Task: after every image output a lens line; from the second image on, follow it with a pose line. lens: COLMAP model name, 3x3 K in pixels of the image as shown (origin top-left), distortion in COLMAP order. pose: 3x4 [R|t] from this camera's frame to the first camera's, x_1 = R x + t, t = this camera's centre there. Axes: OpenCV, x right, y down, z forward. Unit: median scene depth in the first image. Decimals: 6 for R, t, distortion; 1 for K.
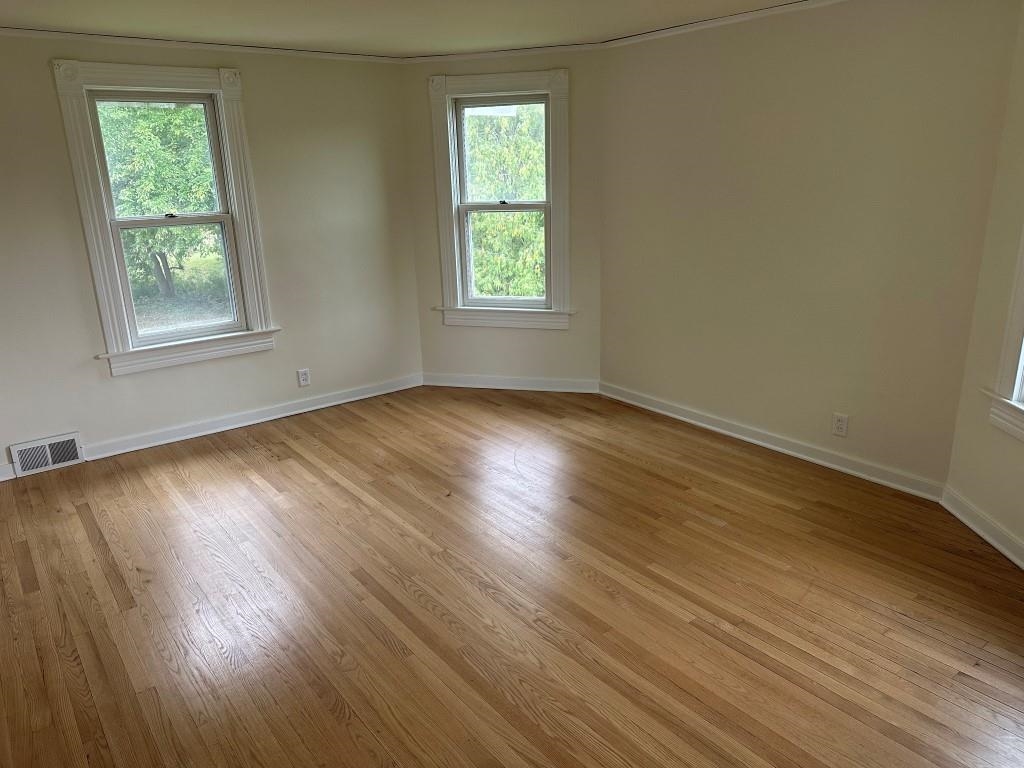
lens RADIAL K [[715.9, 0, 496.8], [0, 715.9, 386.7], [0, 0, 1]] dist [0.137281, -0.176027]
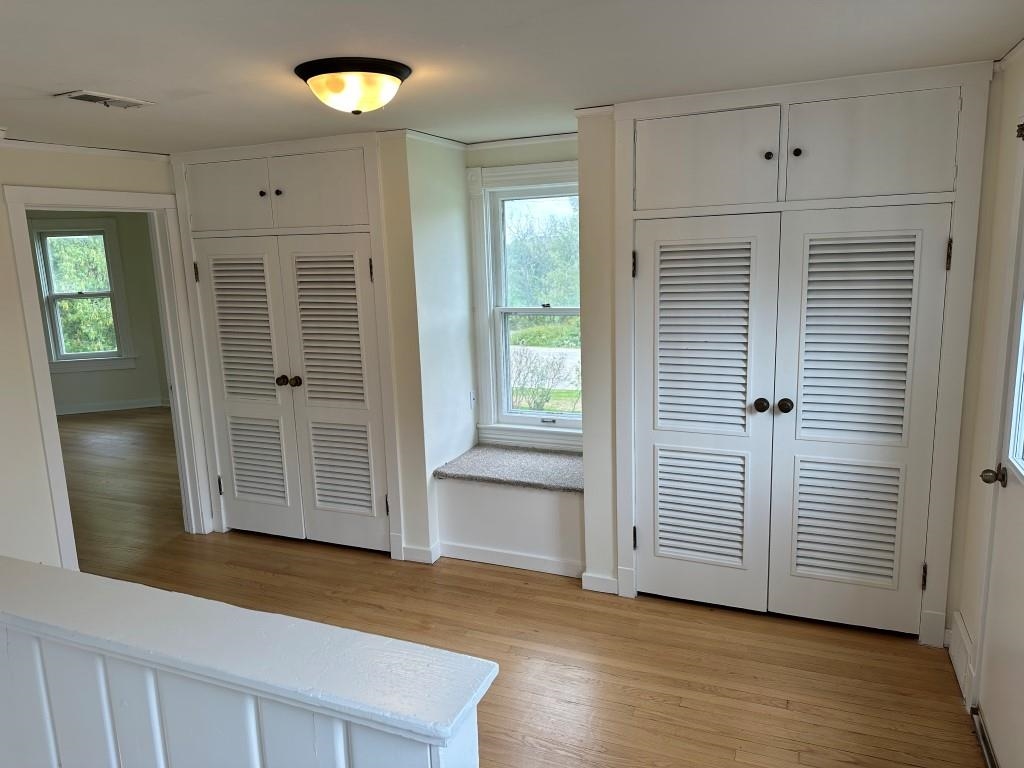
lens RADIAL K [[715.9, 0, 496.8], [0, 715.9, 386.7], [0, 0, 1]] dist [0.137281, -0.176027]
pose [[0.880301, -0.085255, 0.466693, 0.014224], [0.142785, 0.985721, -0.089259, 0.073957], [-0.452419, 0.145212, 0.879904, -0.265702]]
